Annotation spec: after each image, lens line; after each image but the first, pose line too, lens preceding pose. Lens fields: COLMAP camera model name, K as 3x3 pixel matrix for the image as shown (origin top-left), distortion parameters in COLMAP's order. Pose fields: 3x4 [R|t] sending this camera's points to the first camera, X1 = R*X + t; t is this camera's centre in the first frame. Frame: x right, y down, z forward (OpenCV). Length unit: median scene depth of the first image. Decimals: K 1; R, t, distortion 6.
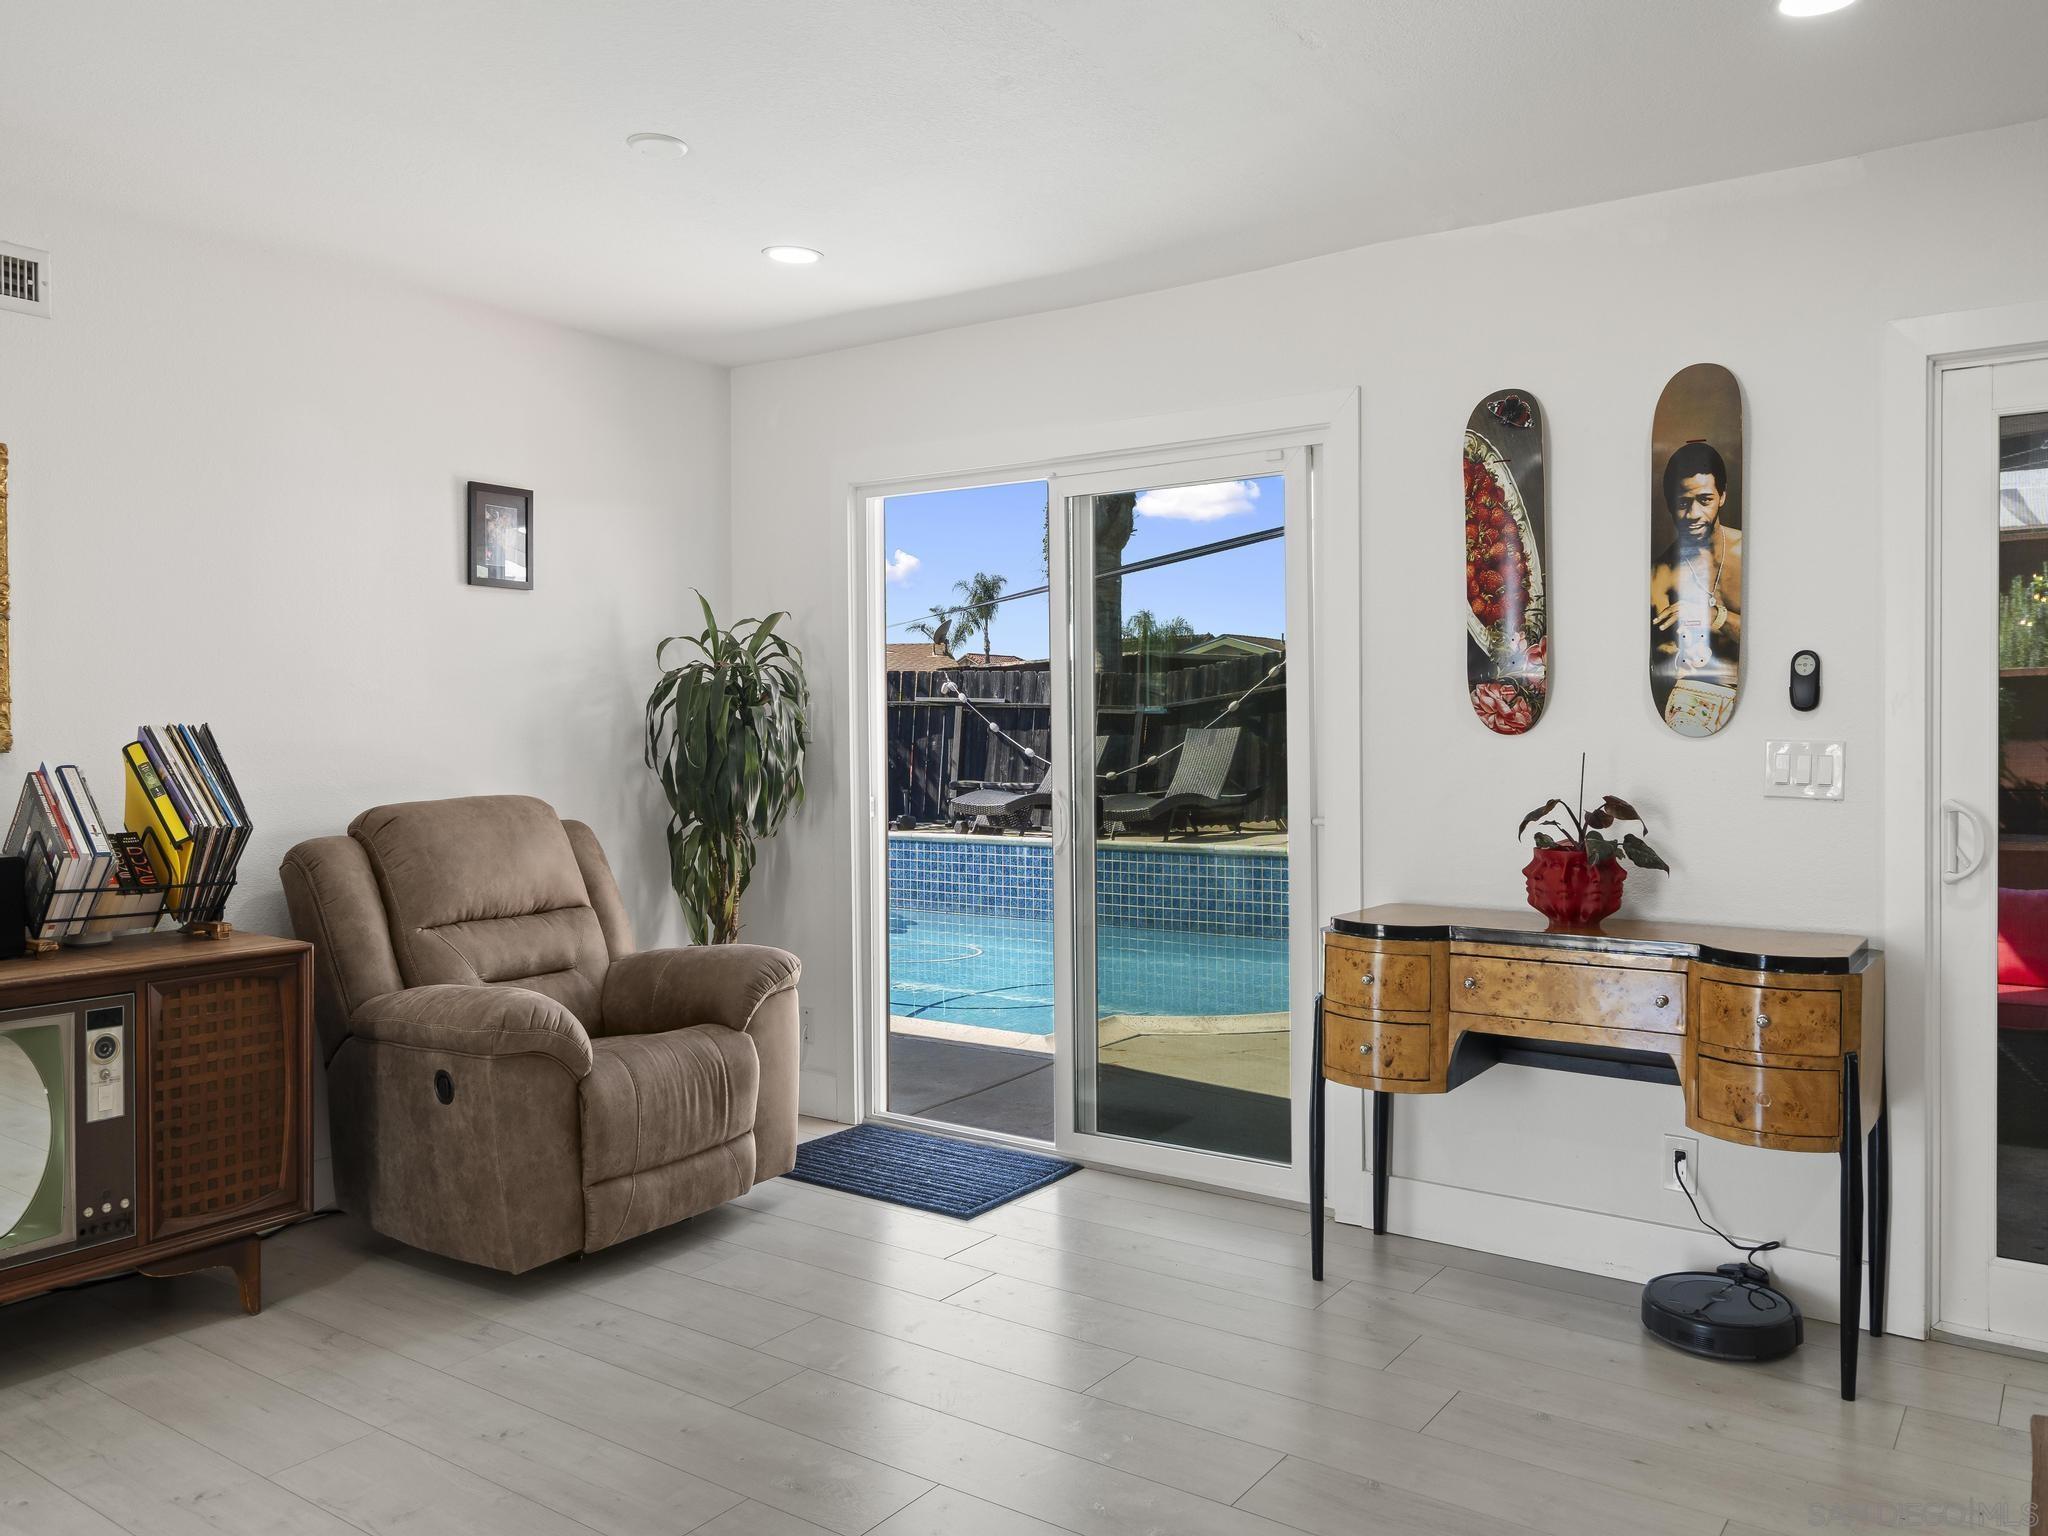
lens RADIAL K [[1517.6, 0, 1024.0], [0, 1517.6, 768.0], [0, 0, 1]] dist [0.006565, 0.002464]
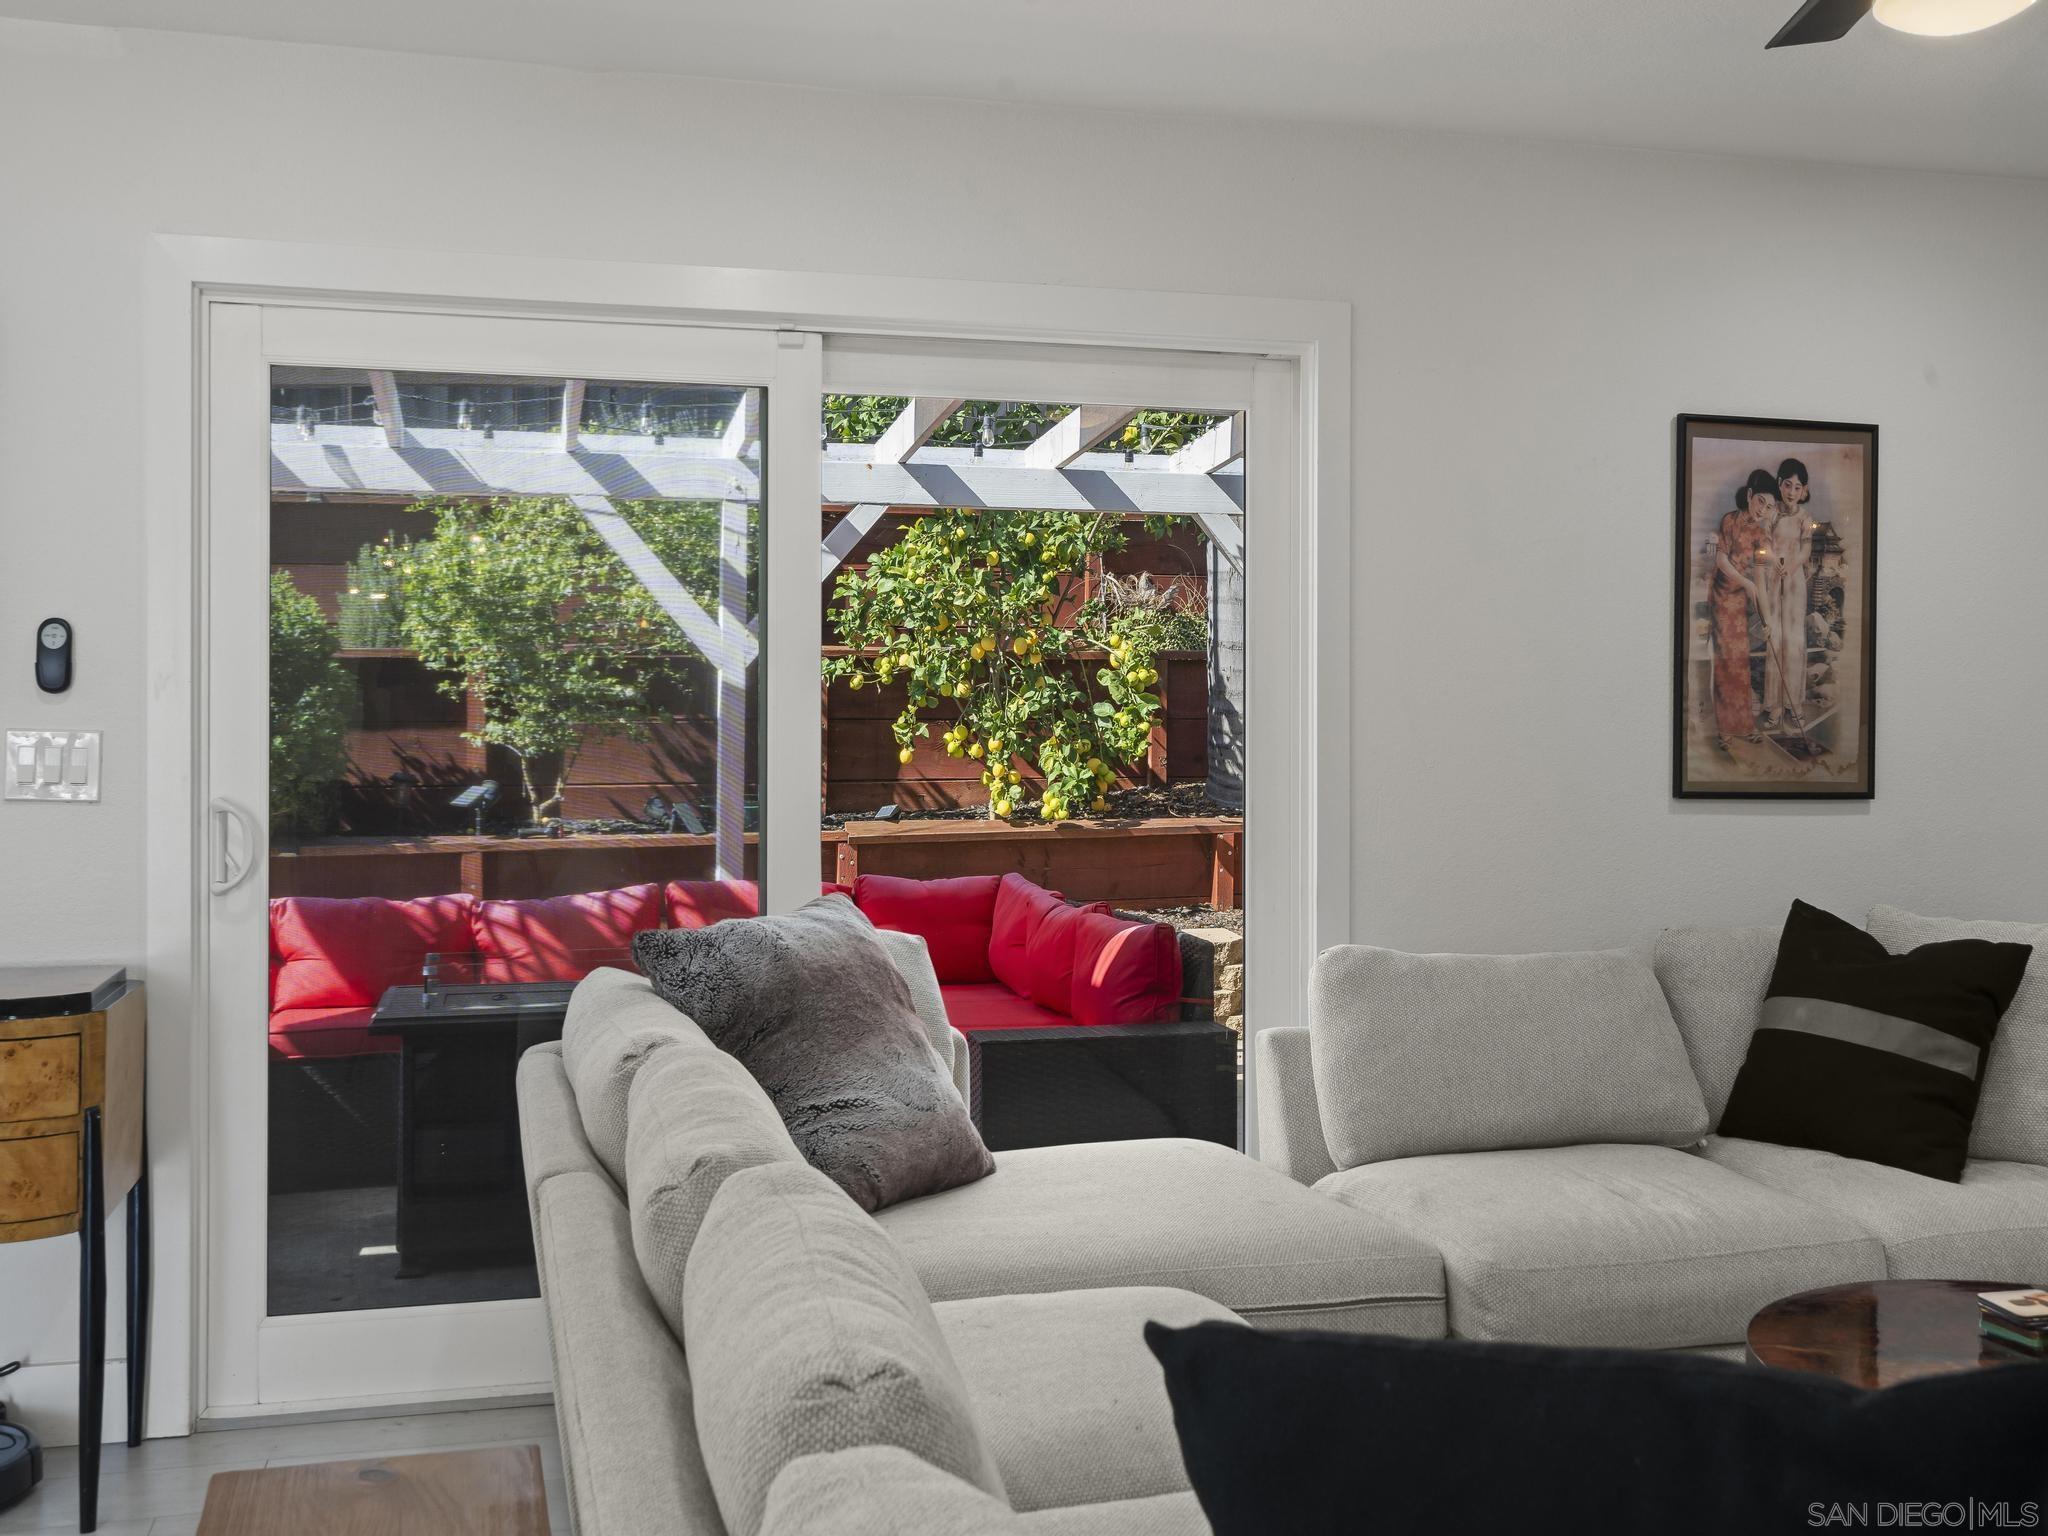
lens RADIAL K [[2001.5, 0, 1025.8], [0, 2001.5, 728.6], [0, 0, 1]] dist [0.004530, 0.018974]
pose [[0.651154, 0.002443, 0.758942, 0.035342], [0.011999, 0.999837, -0.013513, 0.001758], [-0.758851, 0.017905, 0.651018, -0.072615]]
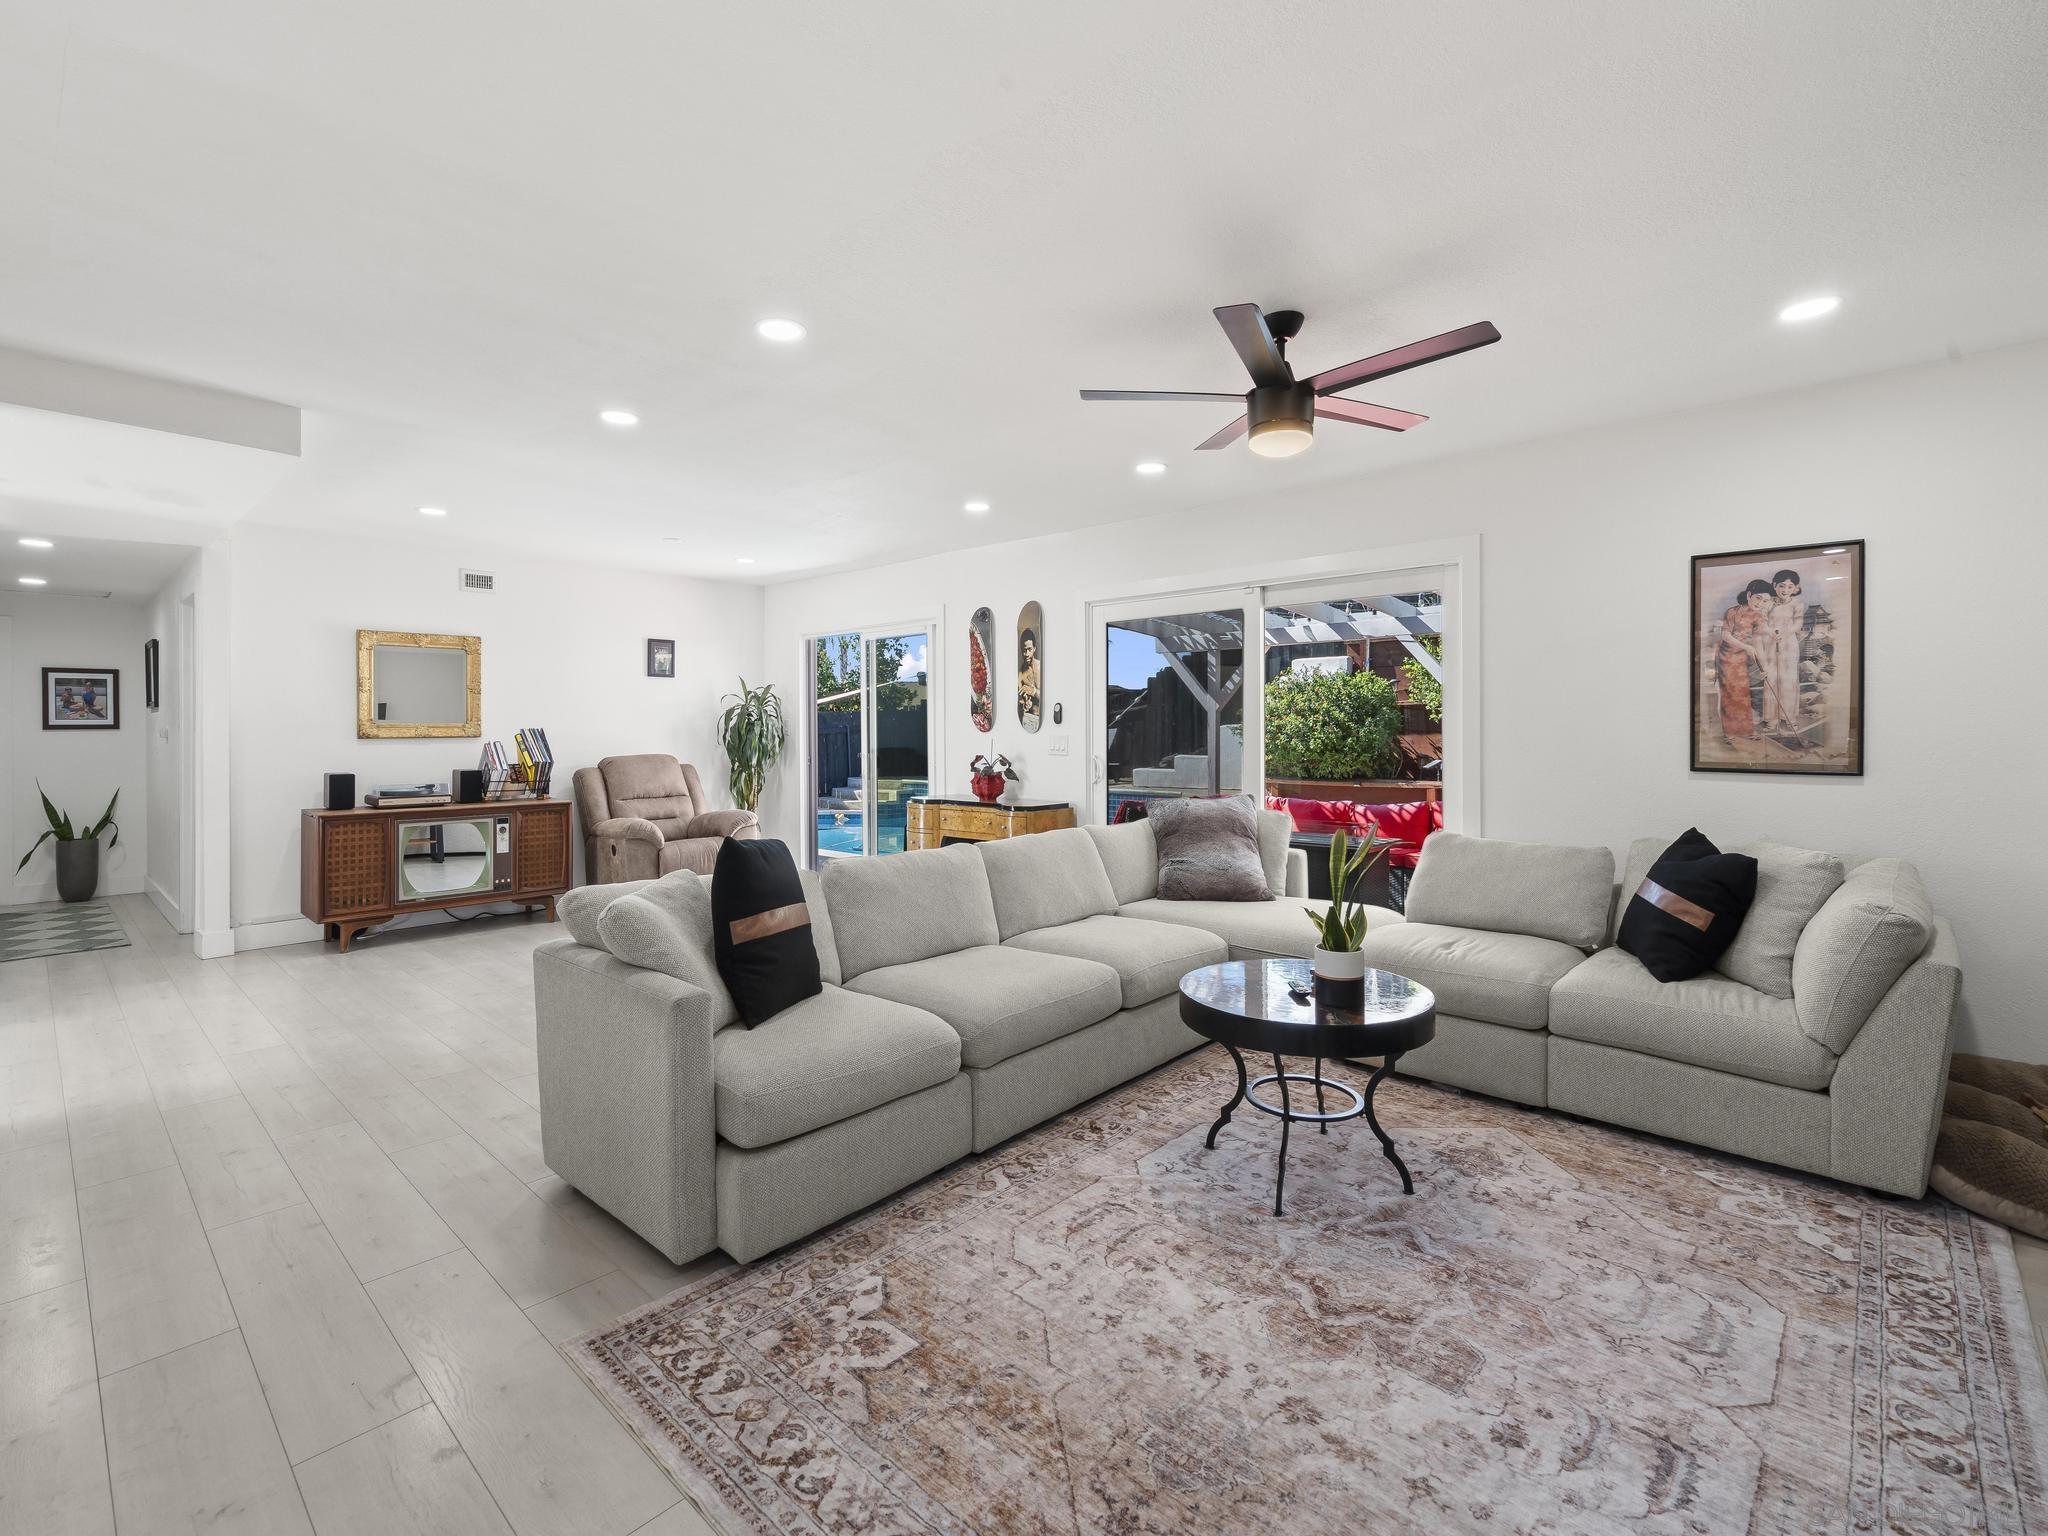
lens RADIAL K [[923.0, 0, 1022.8], [0, 923.0, 734.1], [0, 0, 1]] dist [-0.001234, -0.000077]
pose [[0.991411, 0.001104, -0.130778, 0.682605], [-0.003766, 0.999791, -0.020107, 0.016633], [0.130729, 0.020427, 0.991208, -0.727167]]
